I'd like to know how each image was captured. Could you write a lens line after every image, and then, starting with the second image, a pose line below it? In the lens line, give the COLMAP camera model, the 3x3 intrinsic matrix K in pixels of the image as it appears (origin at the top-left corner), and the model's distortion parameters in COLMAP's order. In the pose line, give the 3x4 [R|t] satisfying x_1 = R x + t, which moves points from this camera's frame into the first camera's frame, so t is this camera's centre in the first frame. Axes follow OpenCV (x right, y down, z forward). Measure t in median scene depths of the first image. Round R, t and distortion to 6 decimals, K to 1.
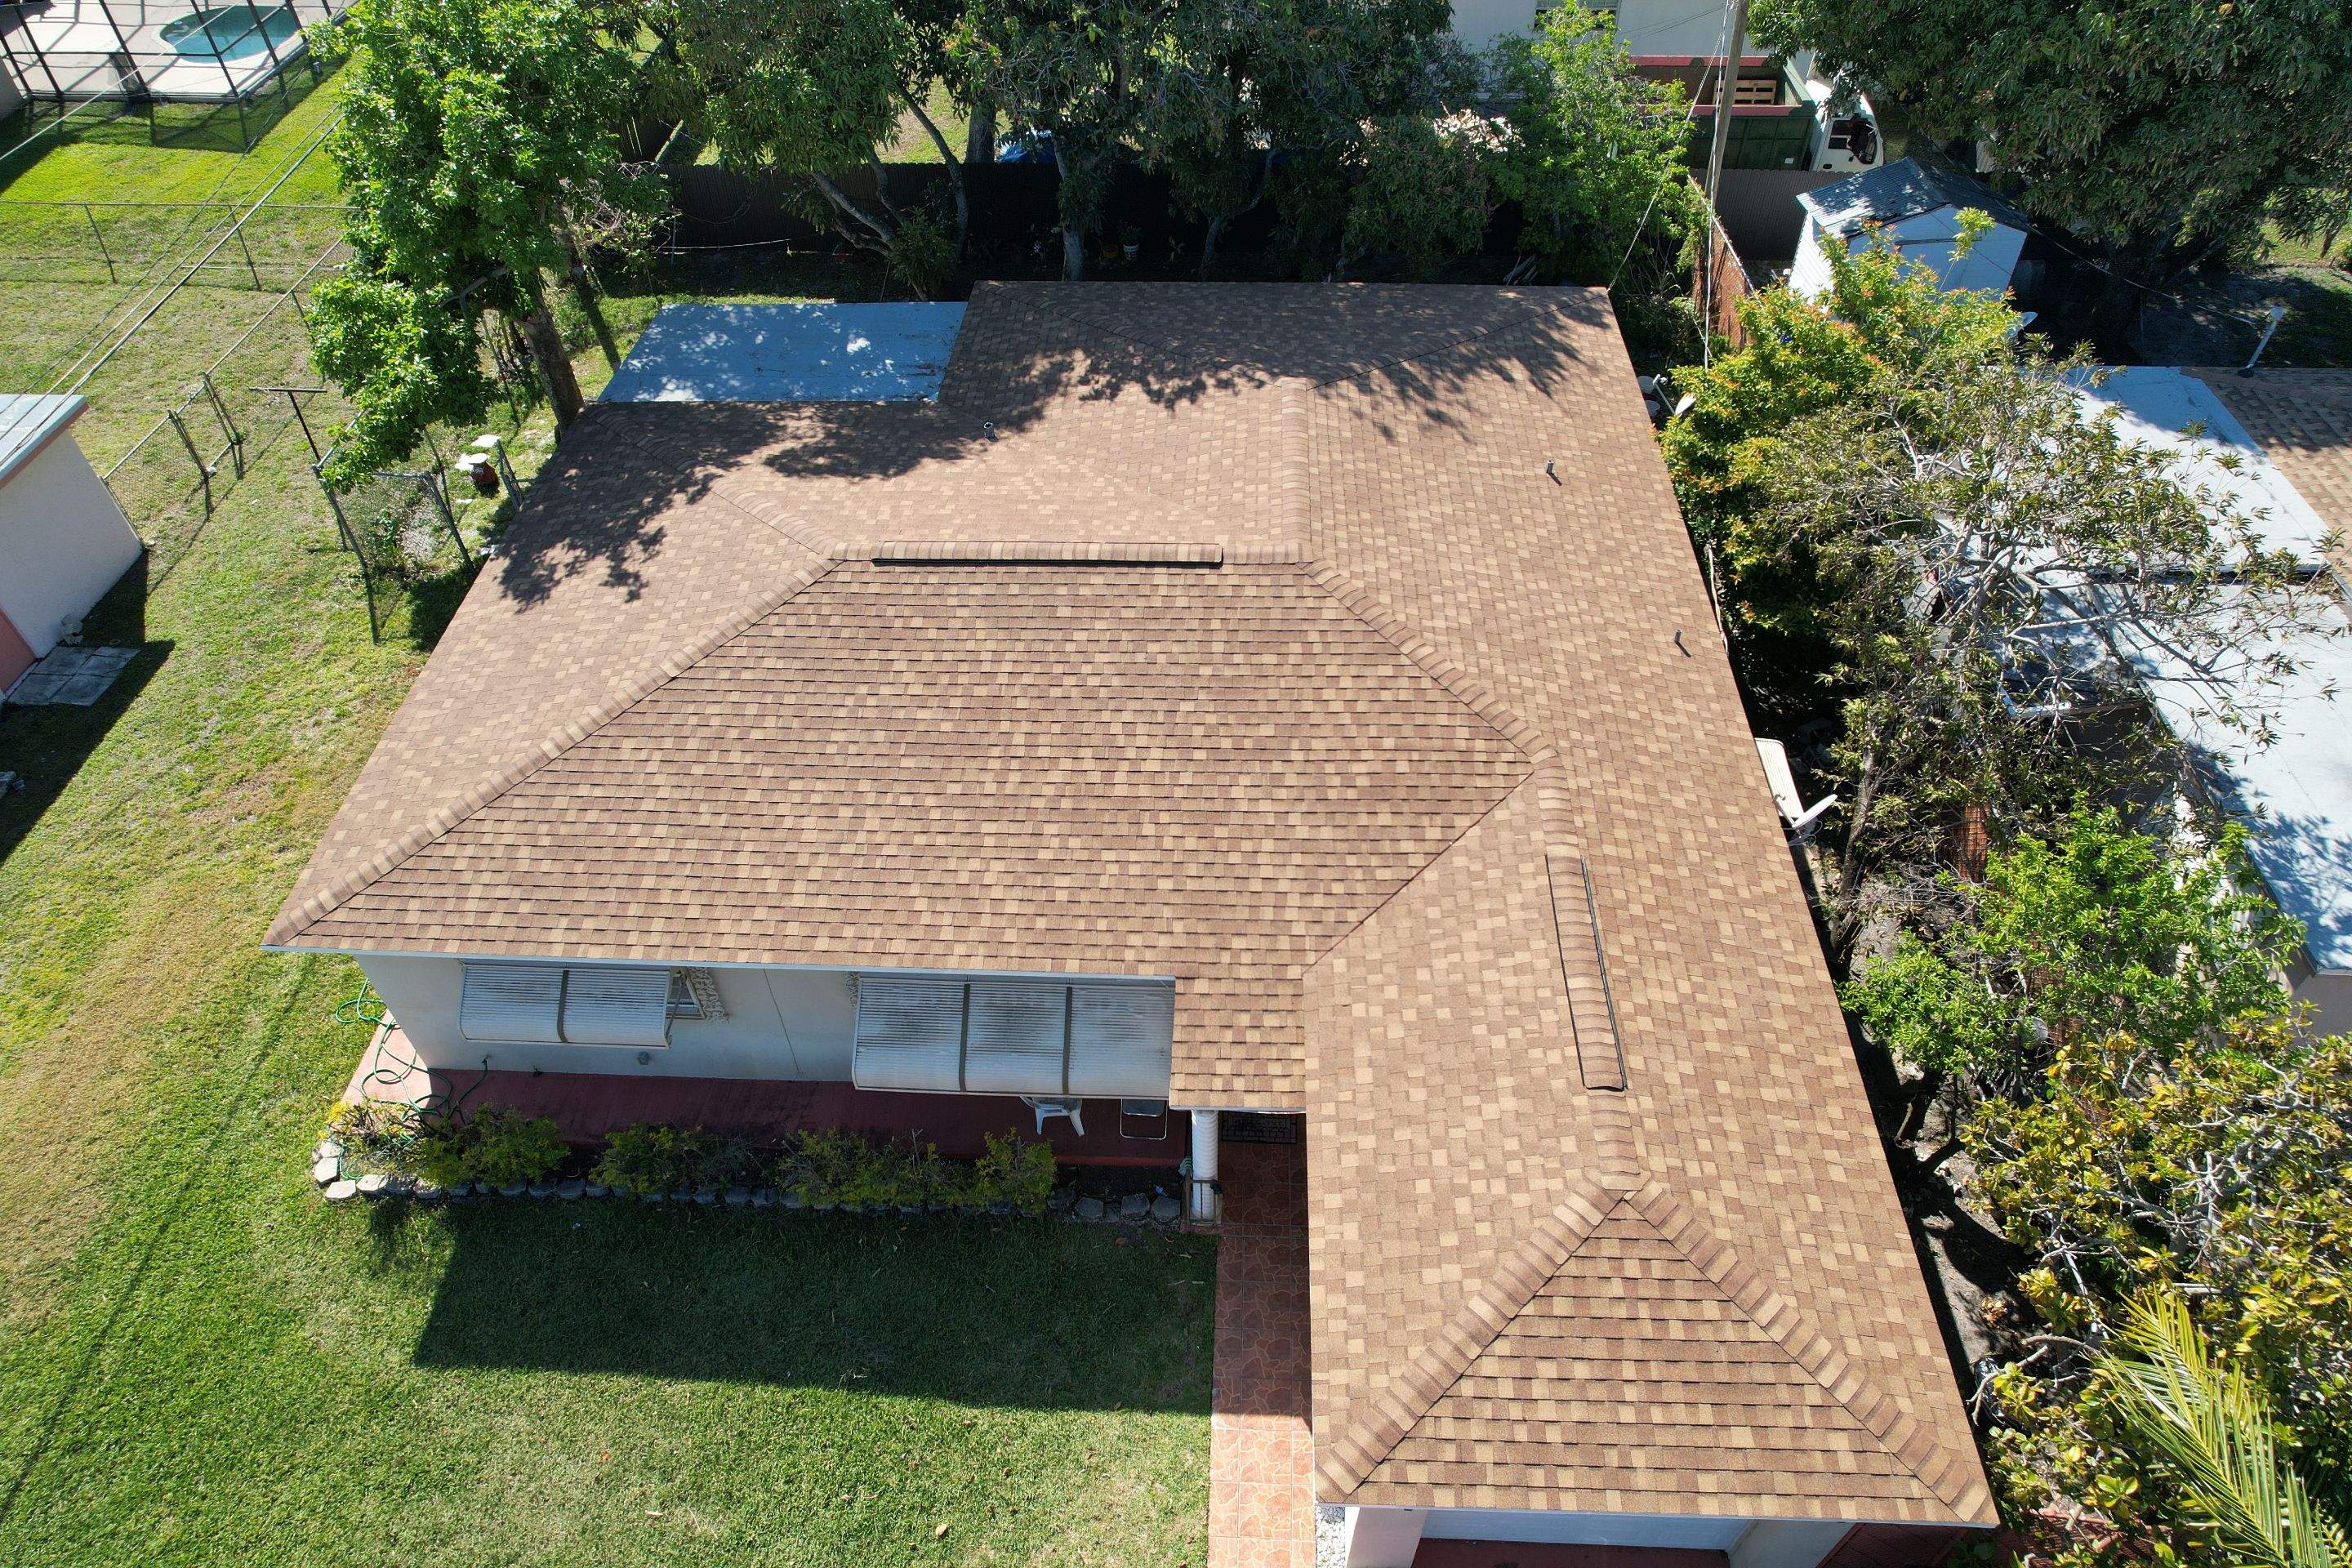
lens RADIAL K [[1510.0, 0, 1176.0], [0, 1510.0, 784.0], [0, 0, 1]] dist [-0.072375, 0.071205]
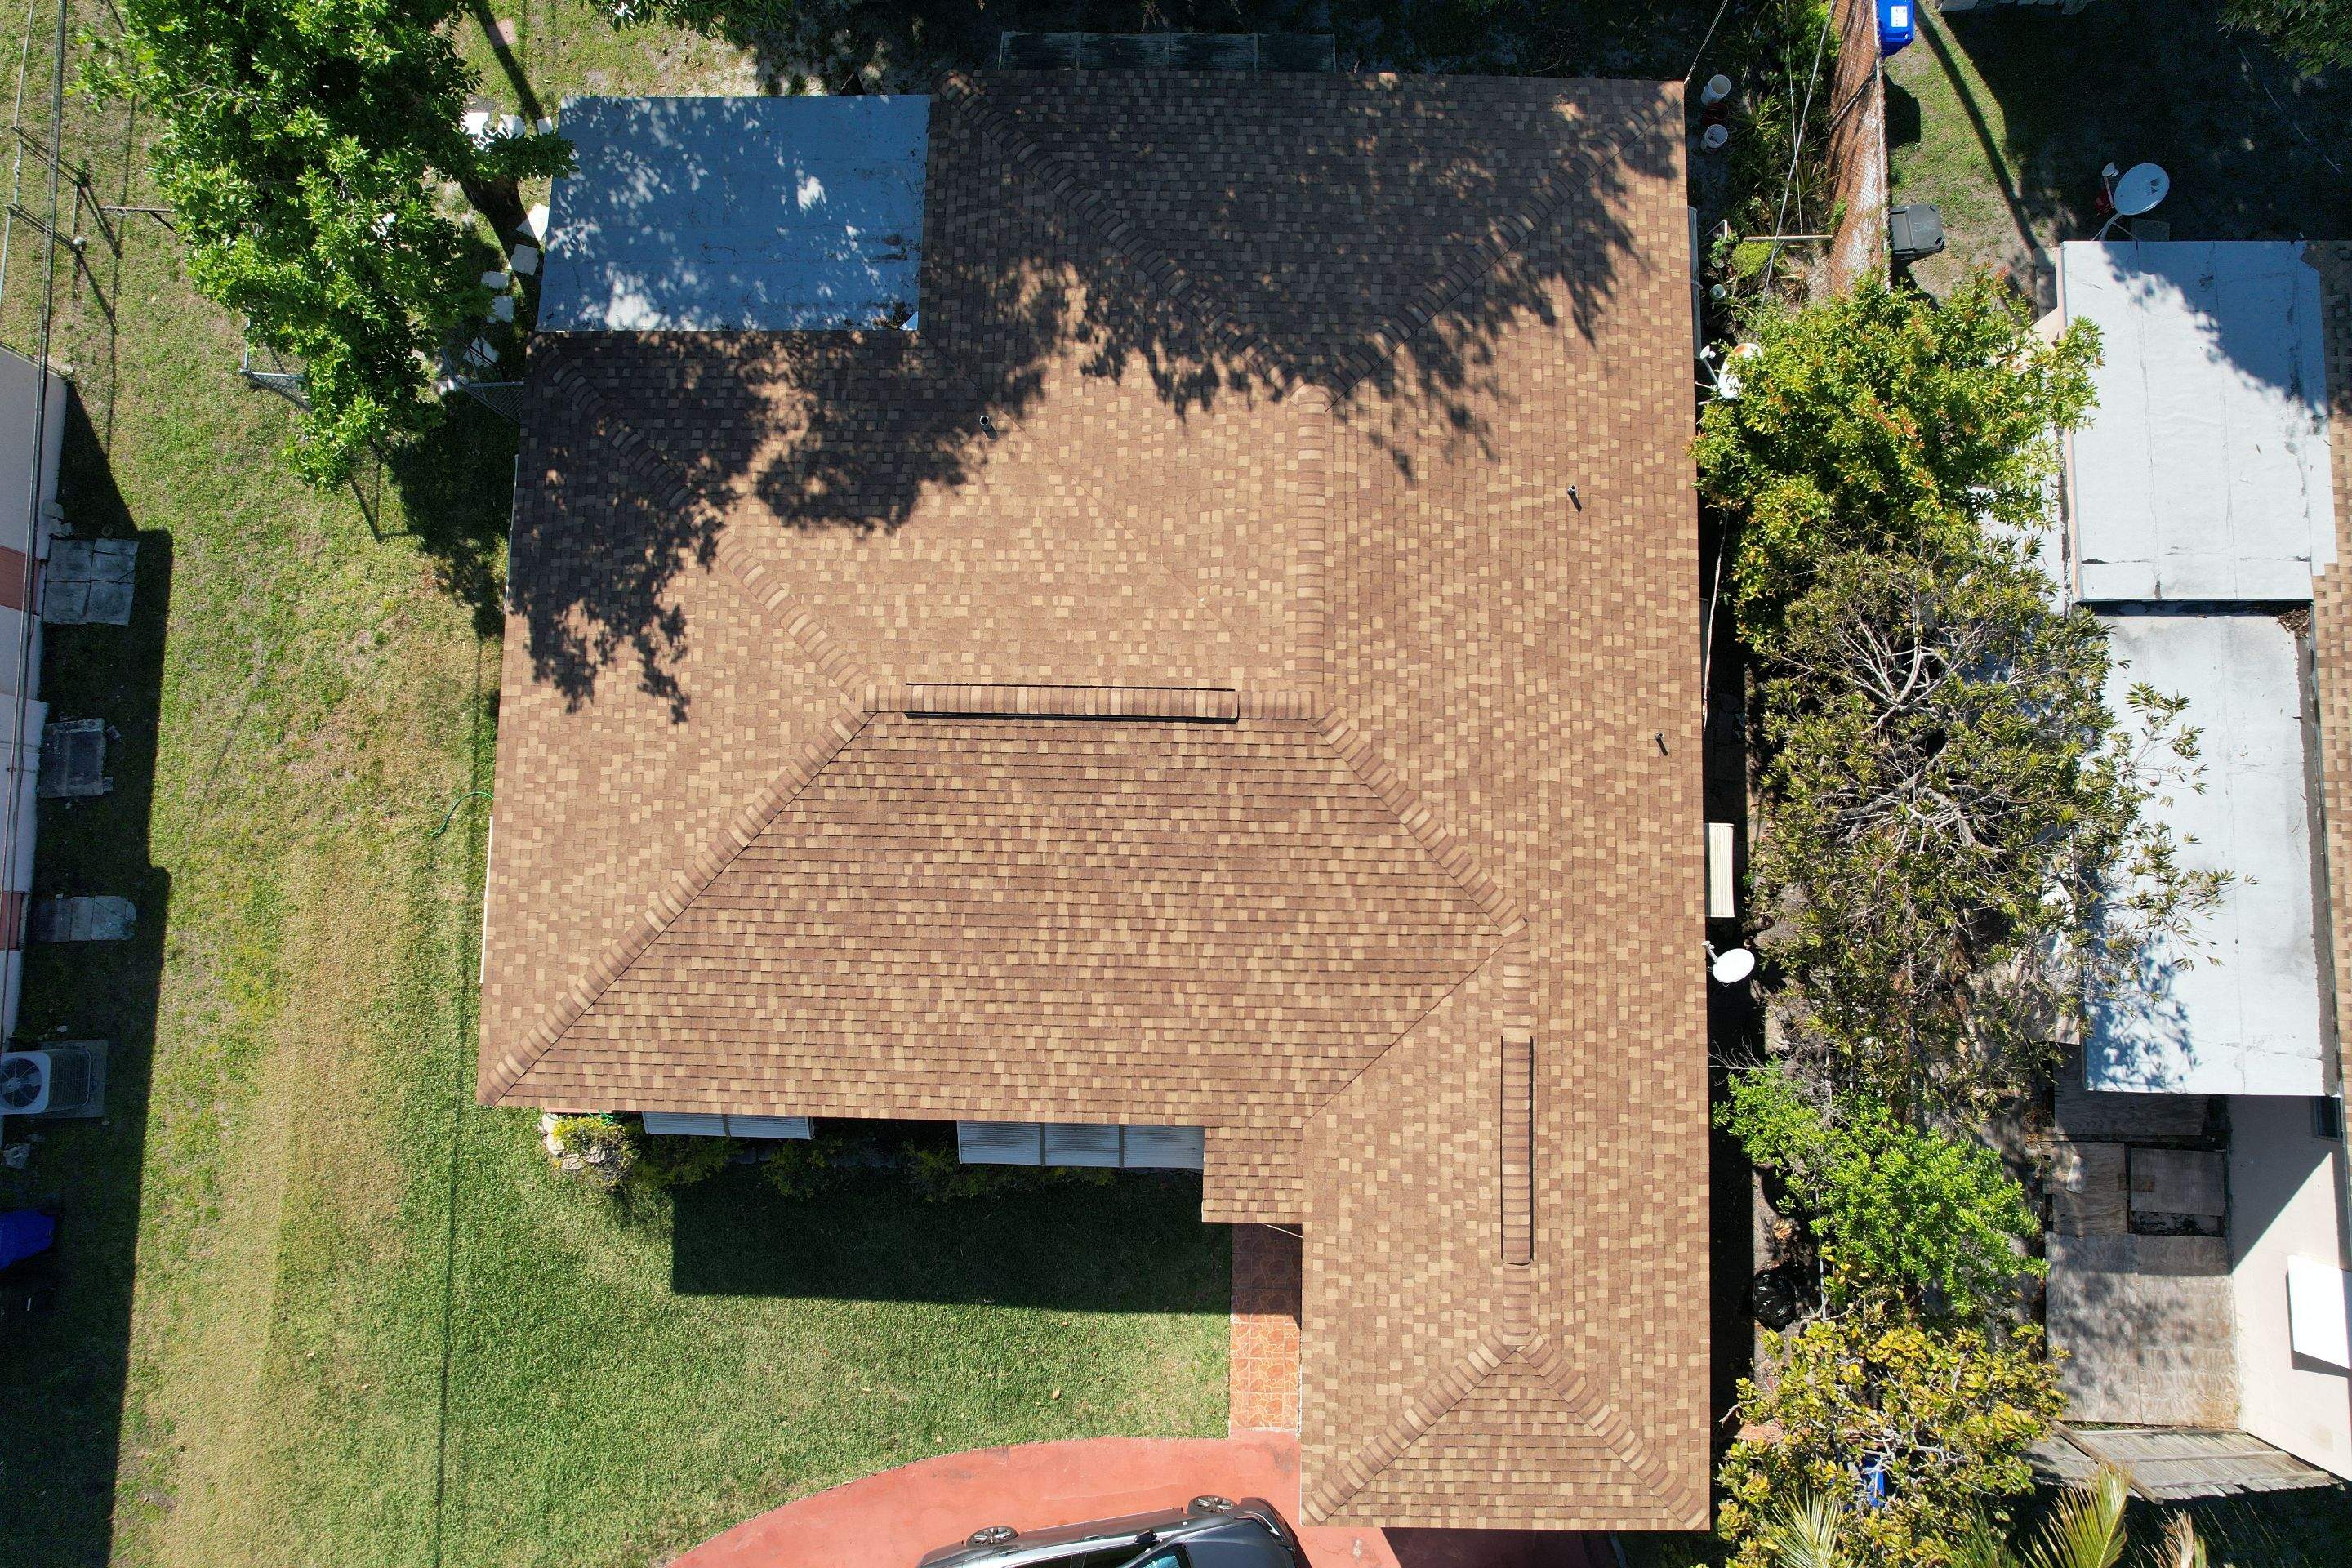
lens RADIAL K [[1510.0, 0, 1176.0], [0, 1510.0, 784.0], [0, 0, 1]] dist [-0.072375, 0.071205]
pose [[0.999597, -0.027795, 0.005740, -0.022682], [0.018162, 0.781863, 0.623186, -0.857920], [-0.021810, -0.622830, 0.782053, 0.162558]]
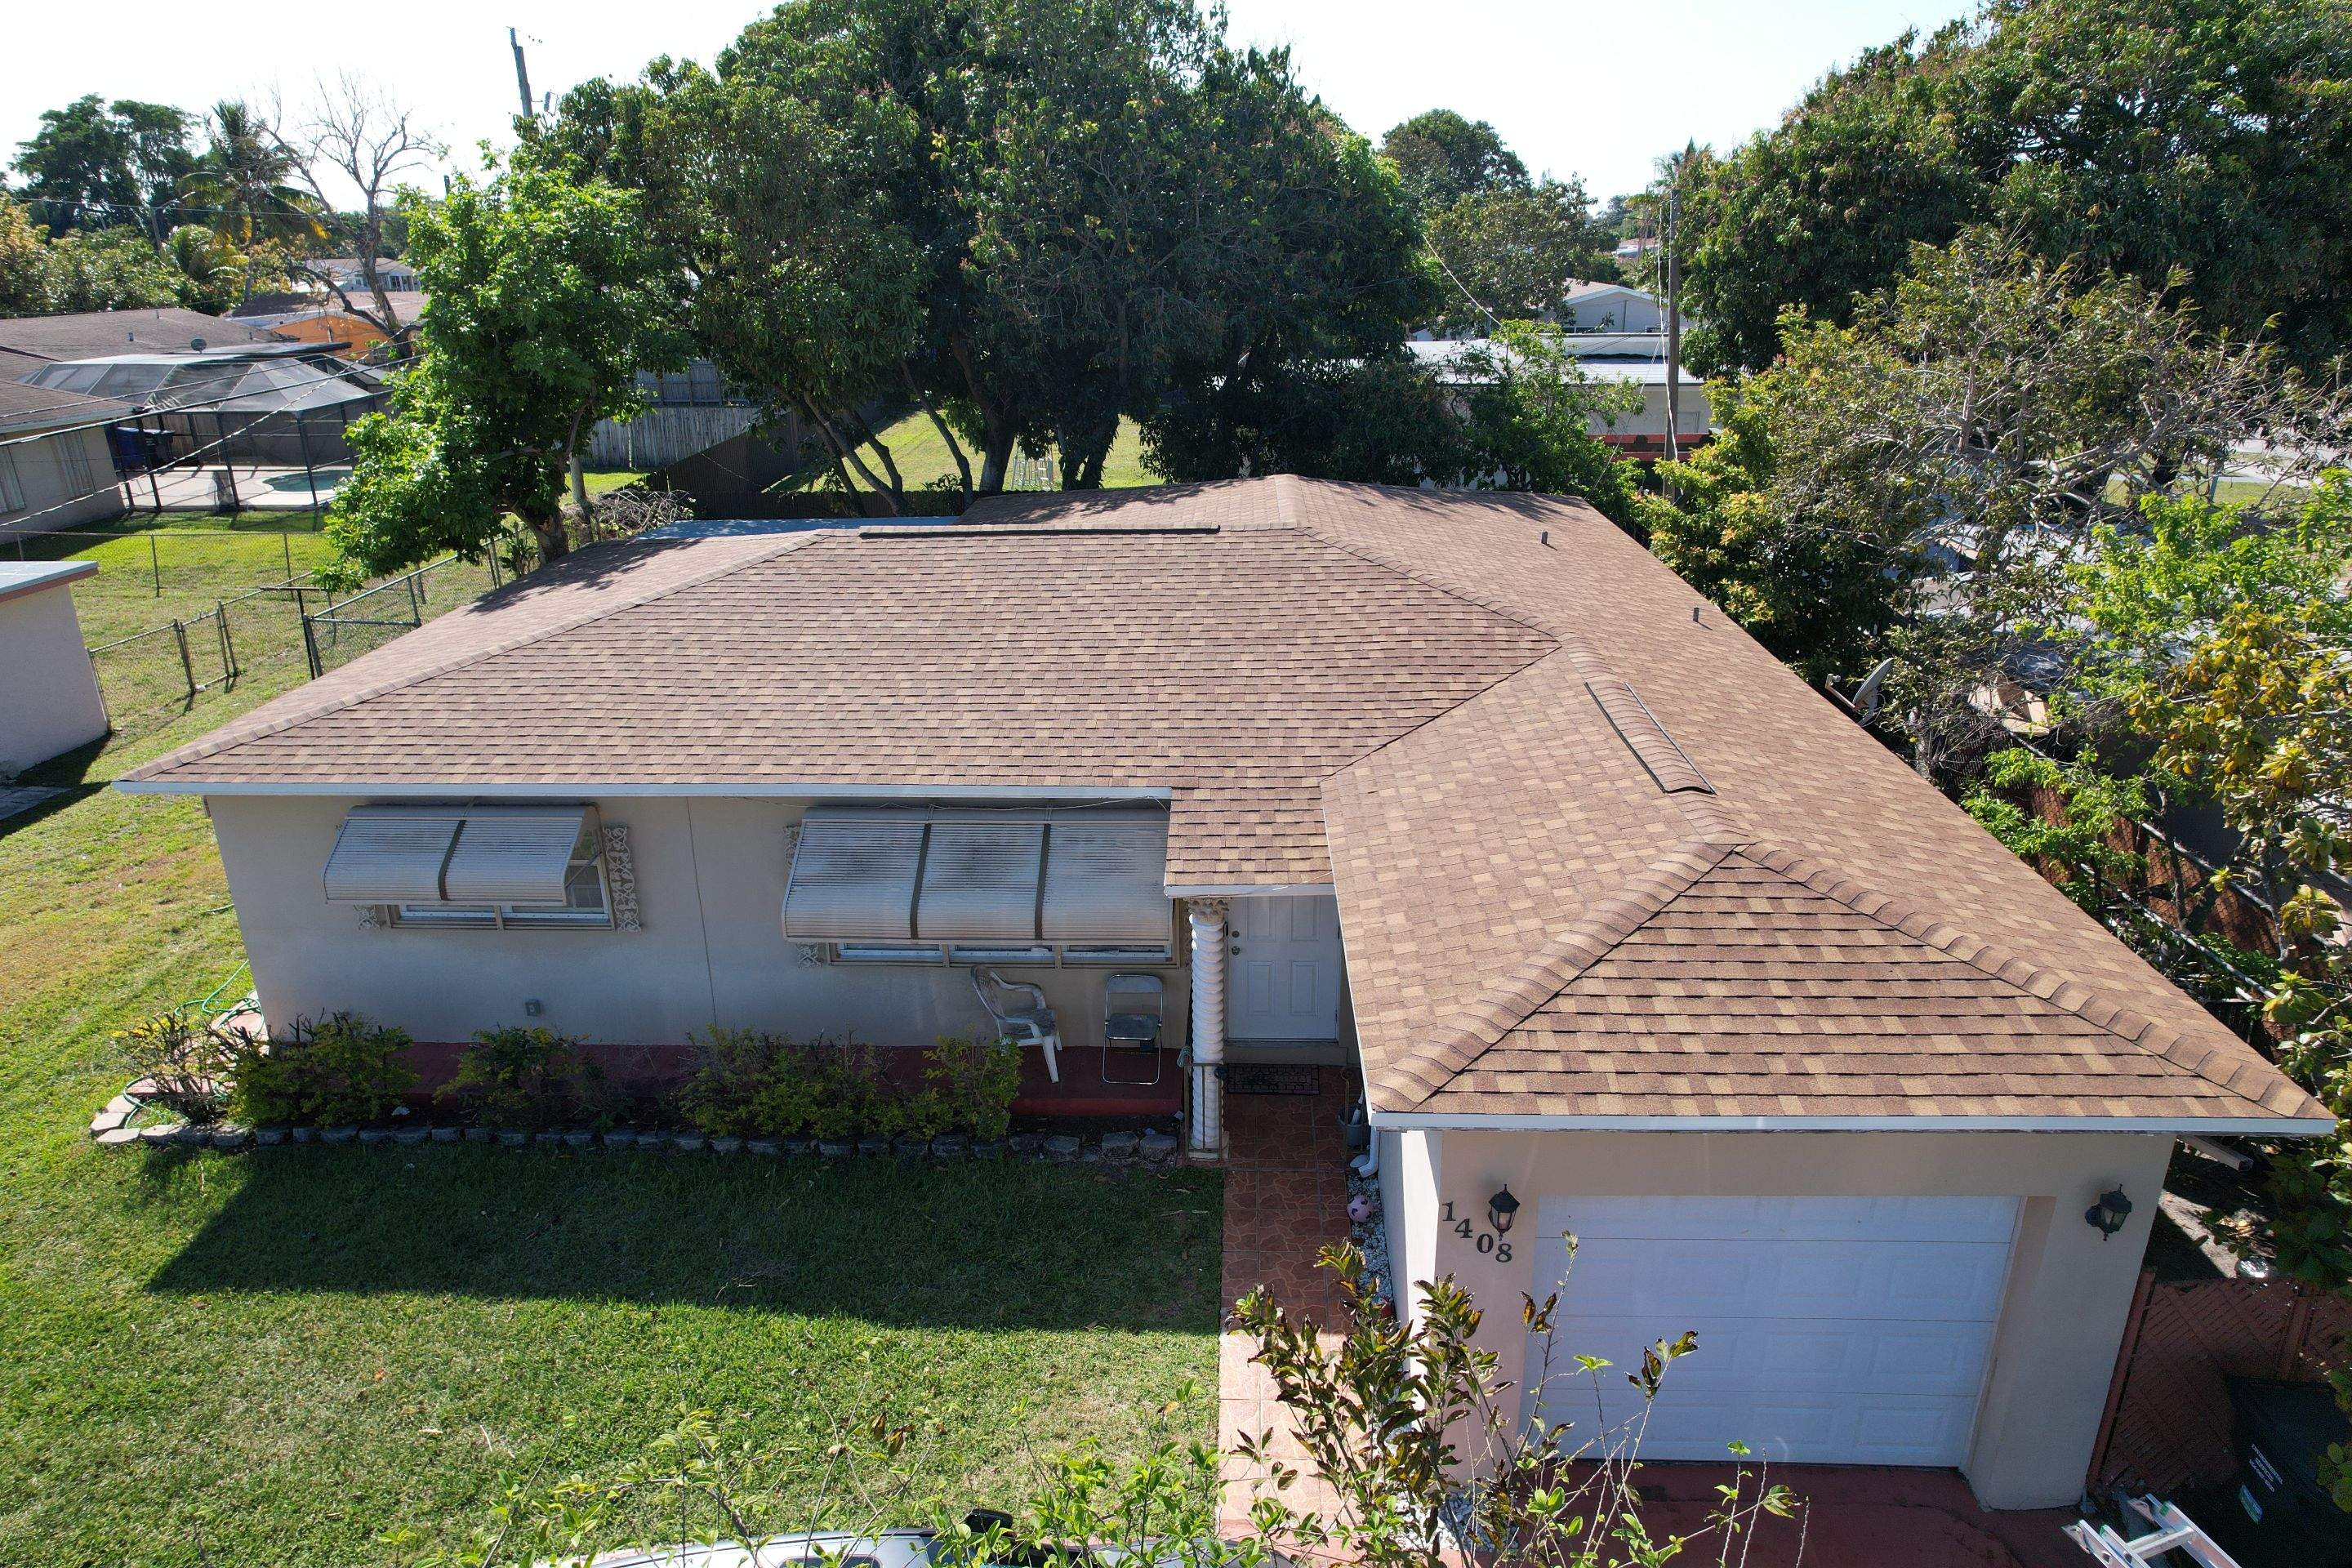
lens RADIAL K [[1510.0, 0, 1176.0], [0, 1510.0, 784.0], [0, 0, 1]] dist [-0.072375, 0.071205]
pose [[0.999975, 0.003096, 0.006400, -0.003198], [-0.000083, 0.905239, -0.424902, 0.463934], [-0.007109, 0.424891, 0.905217, 0.208698]]
